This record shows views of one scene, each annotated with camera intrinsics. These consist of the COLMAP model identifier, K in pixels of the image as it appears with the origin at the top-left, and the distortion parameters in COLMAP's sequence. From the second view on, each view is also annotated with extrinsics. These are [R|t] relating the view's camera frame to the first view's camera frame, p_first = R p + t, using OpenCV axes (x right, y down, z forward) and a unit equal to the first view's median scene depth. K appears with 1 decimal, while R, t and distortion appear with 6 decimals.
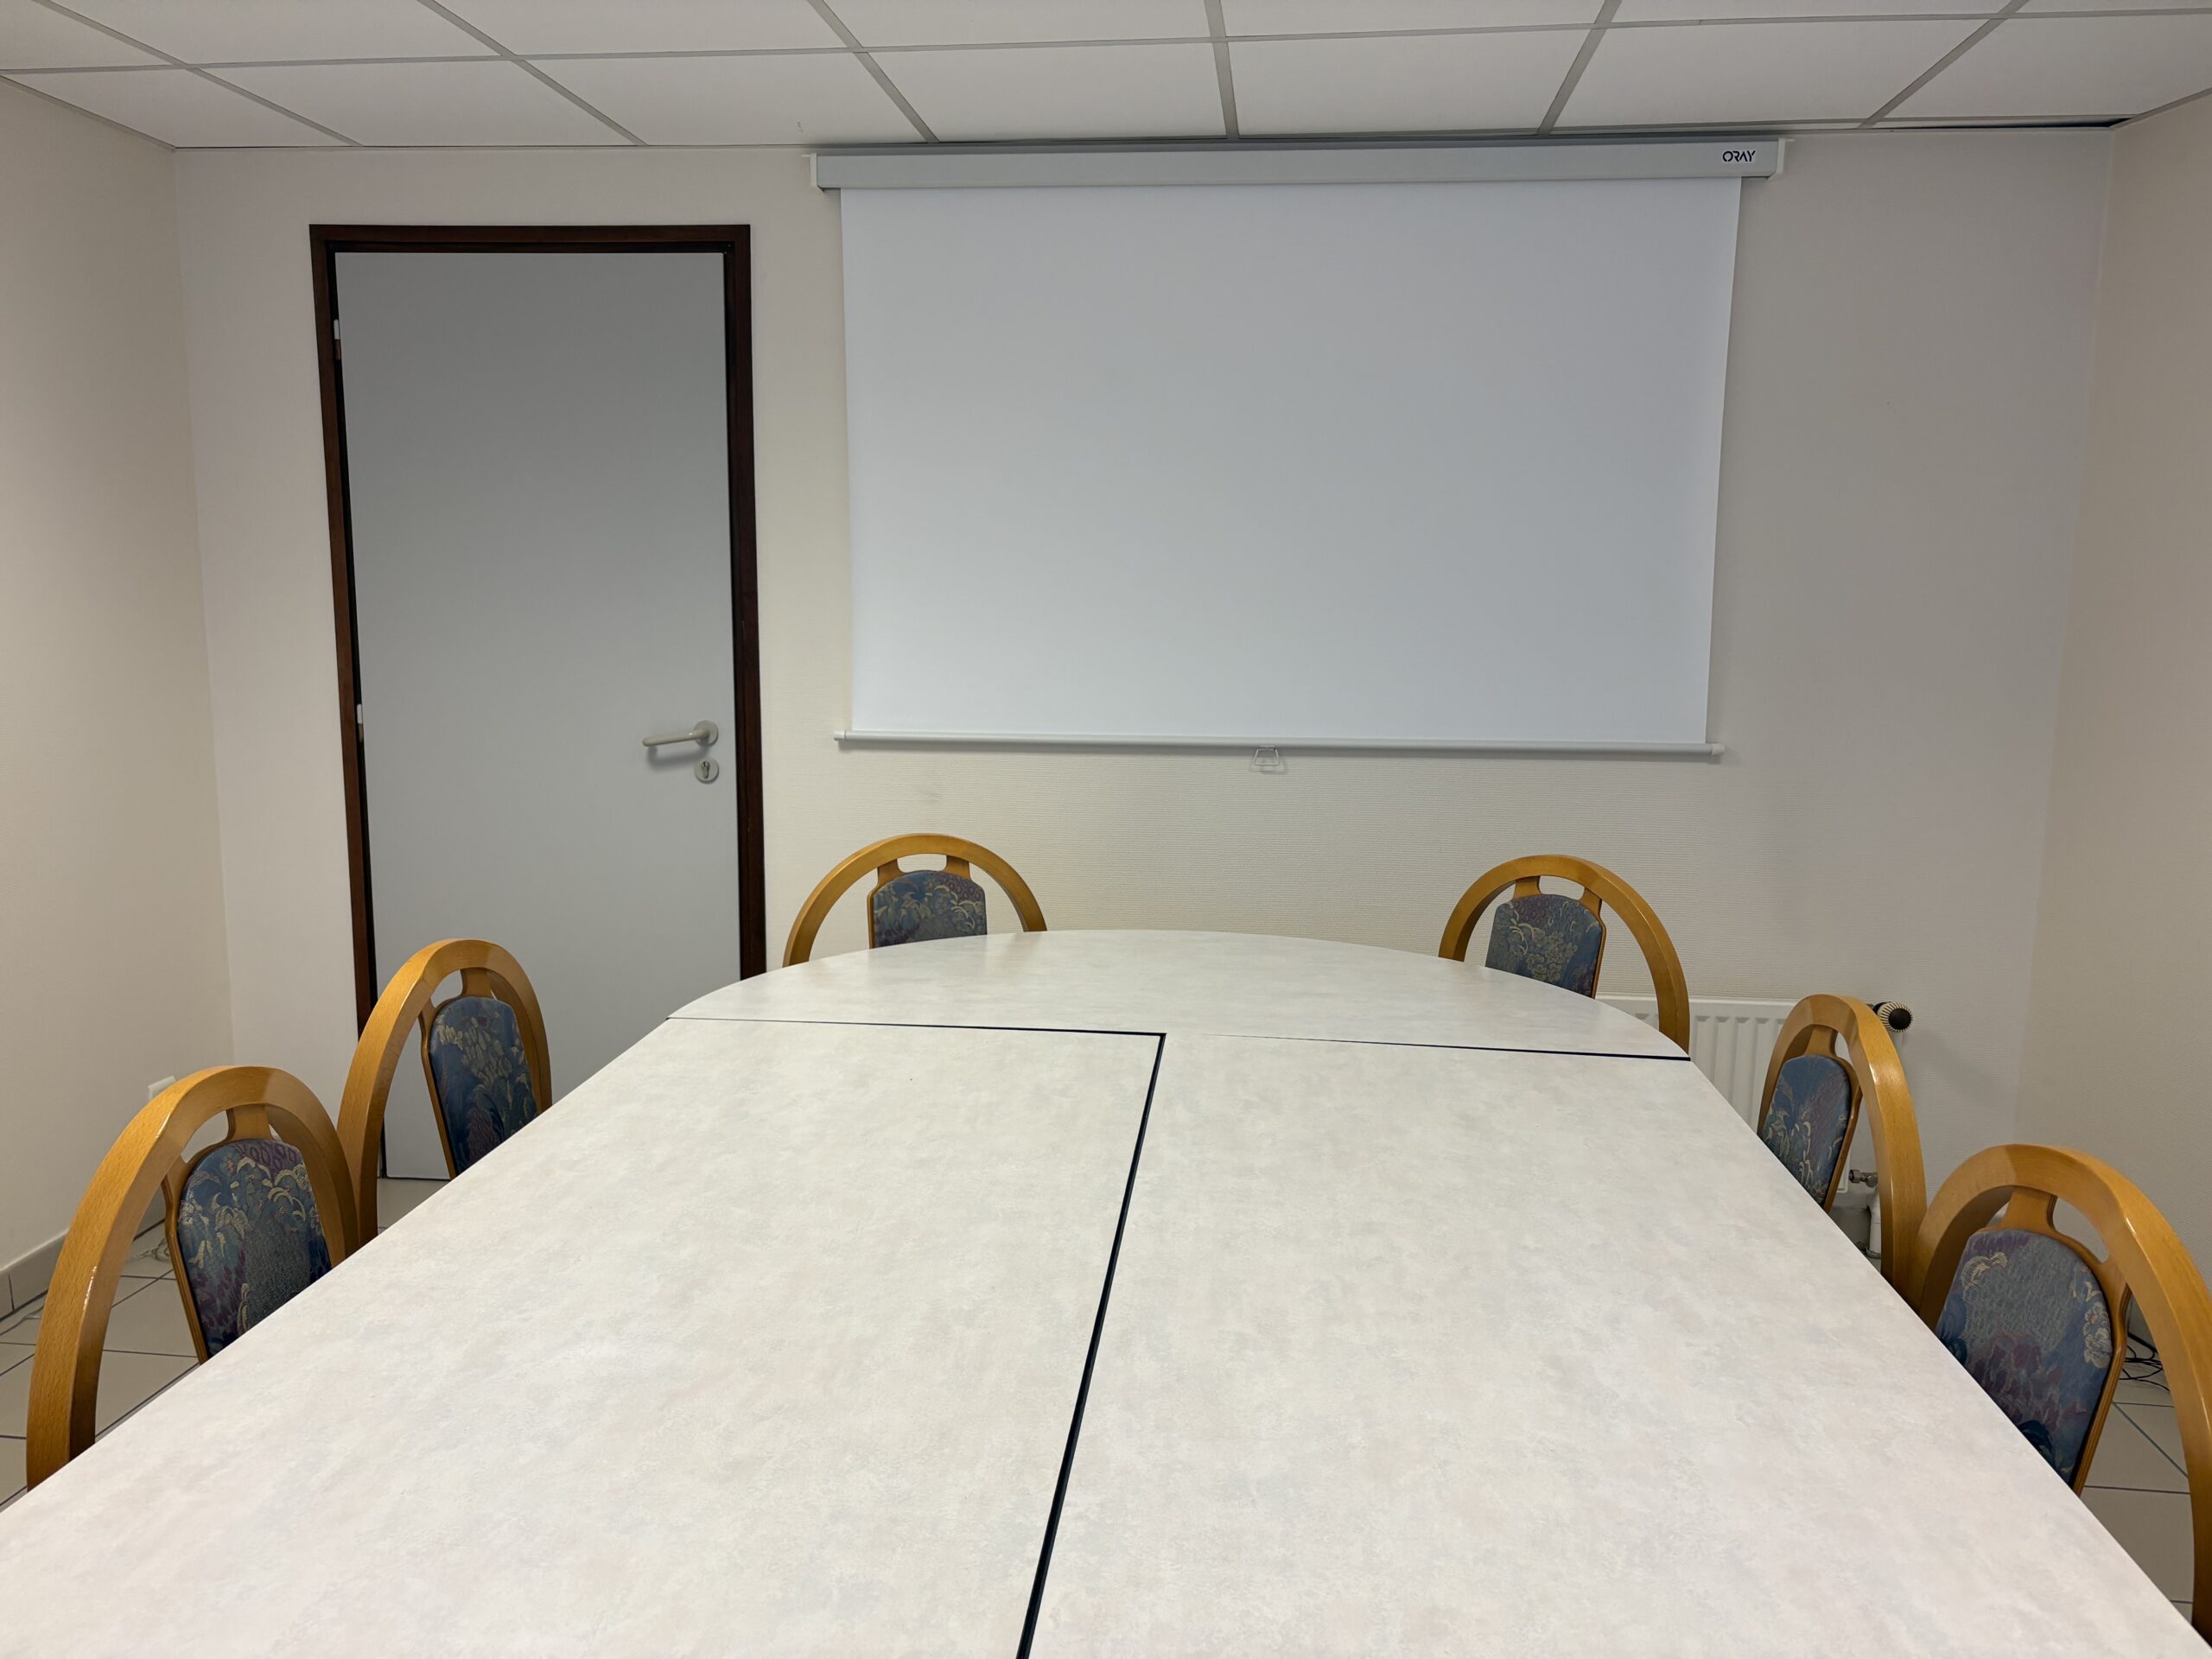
lens RADIAL K [[1676.8, 0, 1106.0], [0, 1676.8, 829.5], [0, 0, 1]] dist [0.108989, -0.136524]
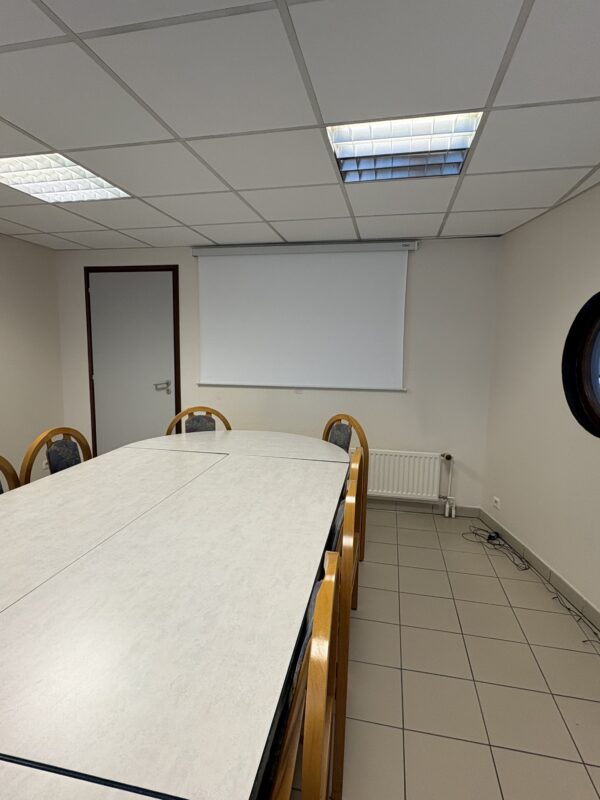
lens RADIAL K [[421.5, 0, 300.0], [0, 421.5, 400.0], [0, 0, 1]] dist [0.000234, -0.000084]
pose [[0.995492, 0.016642, -0.093369, 0.205023], [-0.018990, 0.999524, -0.024320, 0.006509], [0.092920, 0.025984, 0.995334, -0.022329]]
